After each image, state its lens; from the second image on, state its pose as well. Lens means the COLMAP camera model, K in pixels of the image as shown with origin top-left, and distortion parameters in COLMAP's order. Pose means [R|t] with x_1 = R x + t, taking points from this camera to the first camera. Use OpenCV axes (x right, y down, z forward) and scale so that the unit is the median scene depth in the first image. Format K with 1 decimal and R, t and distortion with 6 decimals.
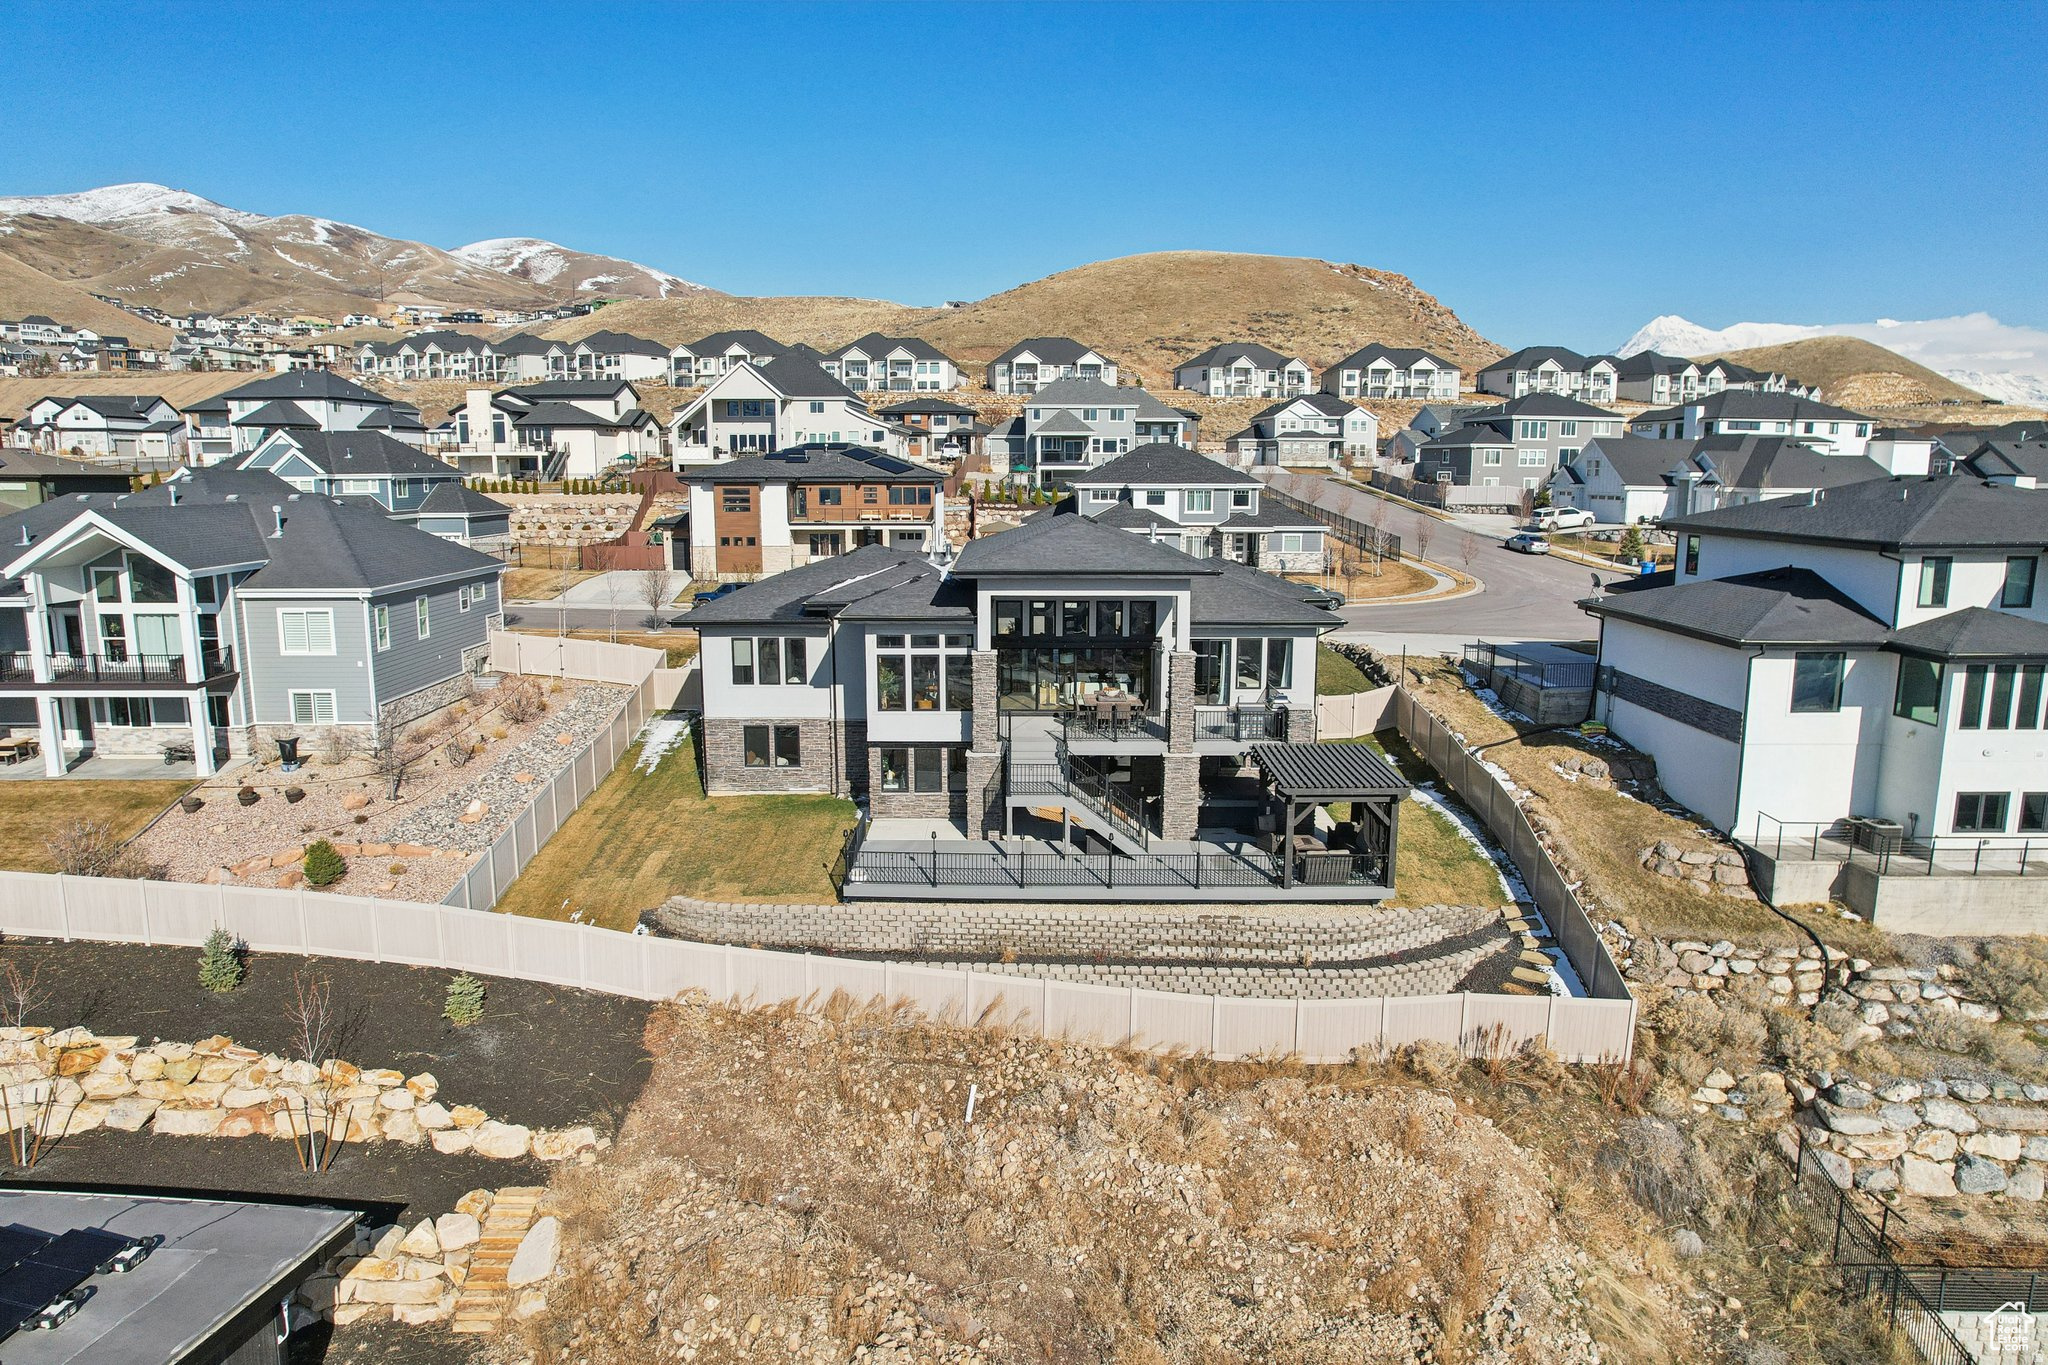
lens RADIAL K [[1315.7, 0, 1028.2], [0, 1315.7, 687.8], [0, 0, 1]] dist [-0.075156, 0.070263]
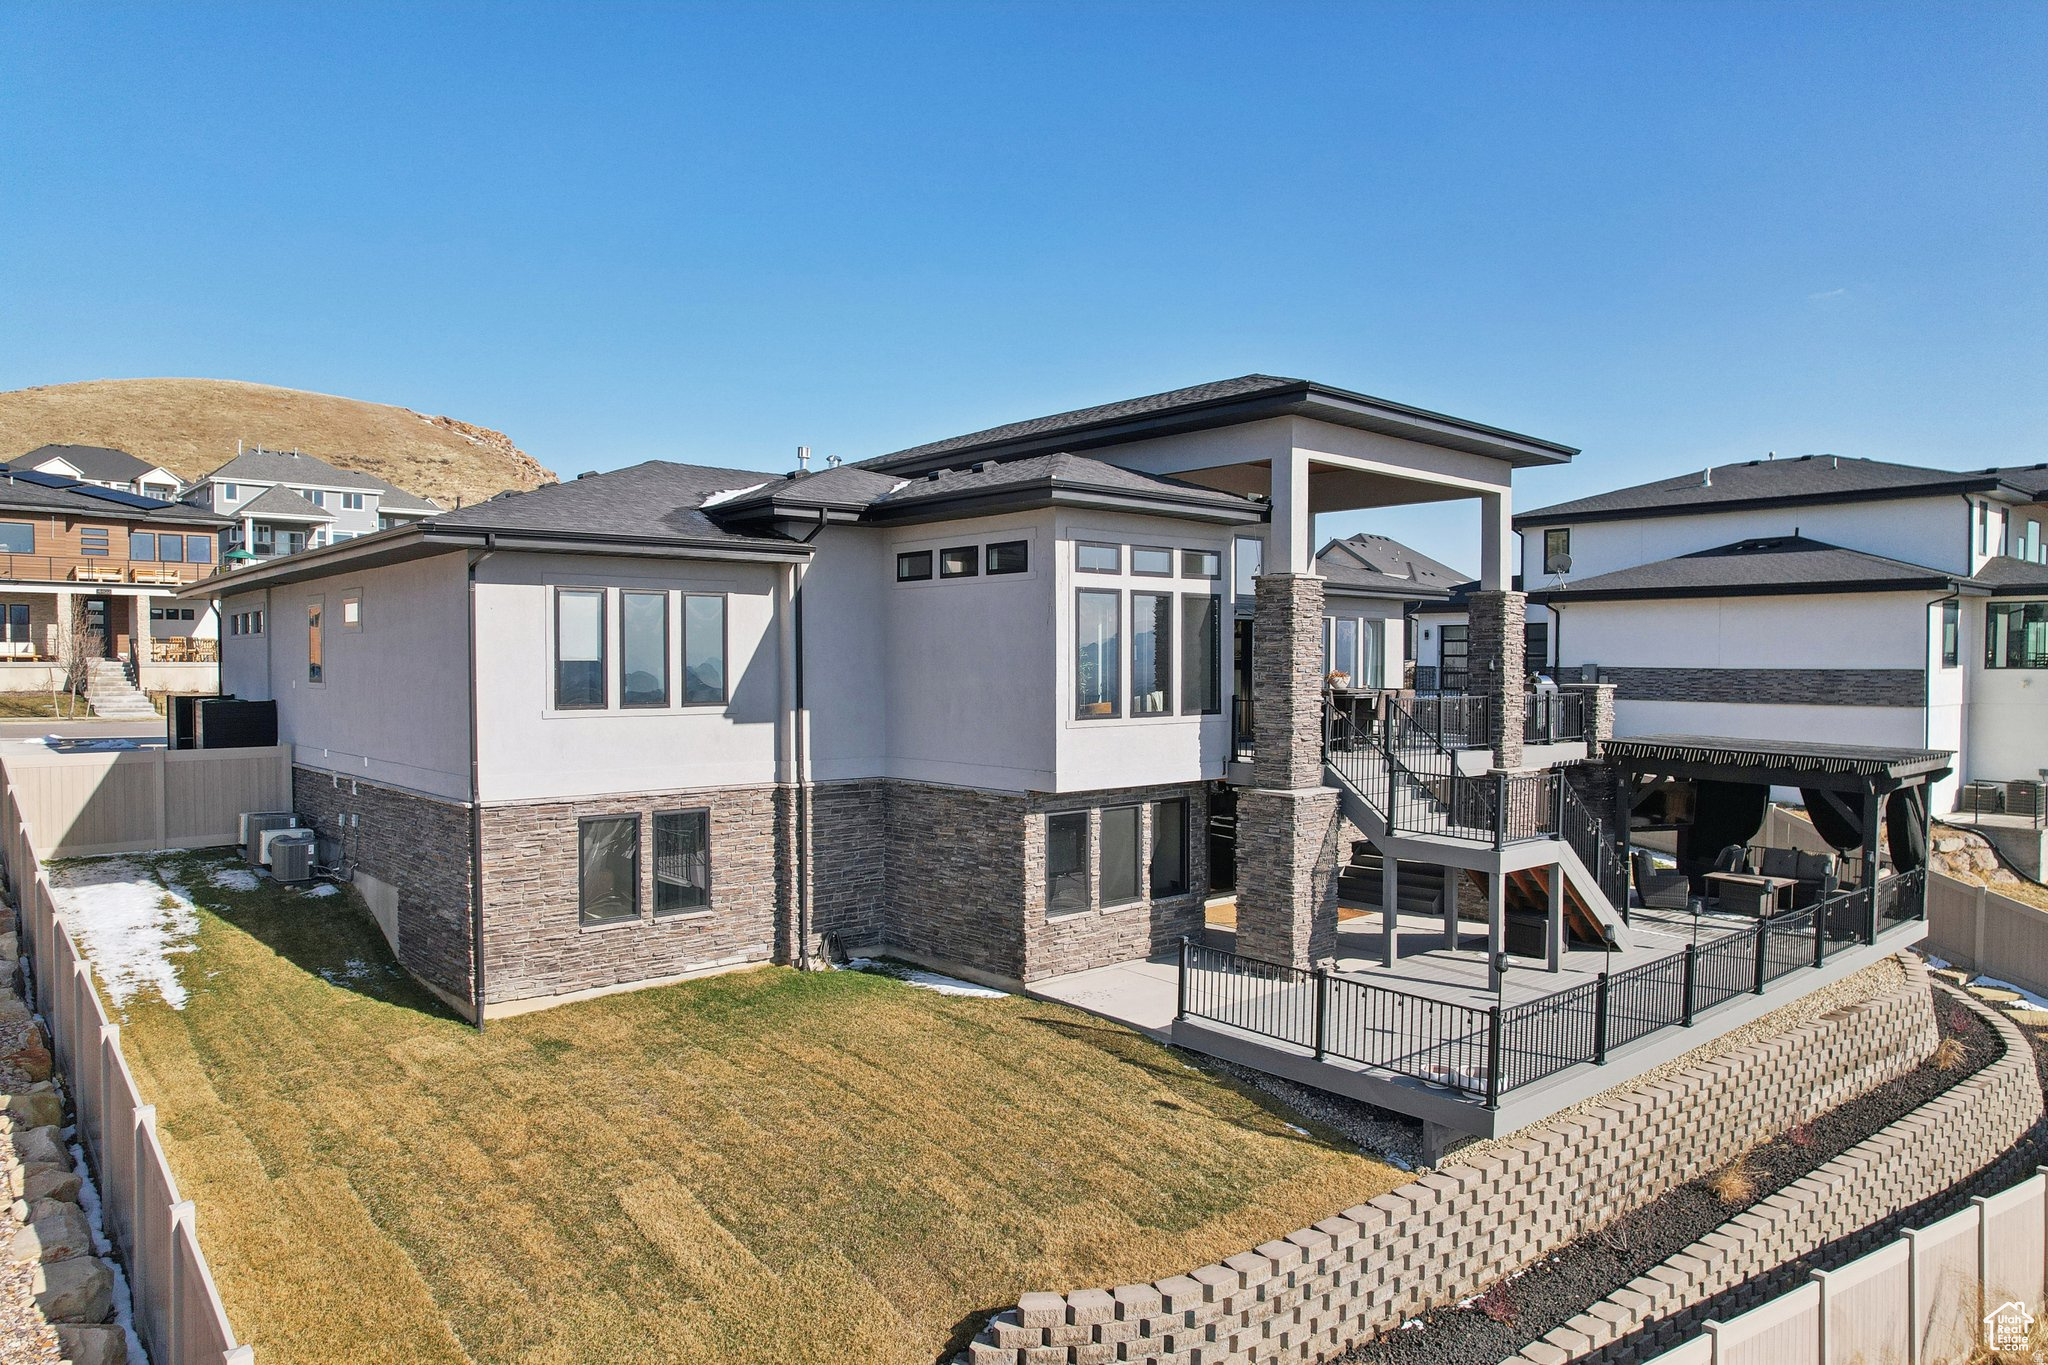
lens RADIAL K [[1315.7, 0, 1028.2], [0, 1315.7, 687.8], [0, 0, 1]] dist [-0.075156, 0.070263]
pose [[0.753646, -0.014907, 0.657111, -0.153977], [0.110375, 0.988416, -0.104167, 0.019032], [-0.647947, 0.151034, 0.746561, 0.259884]]
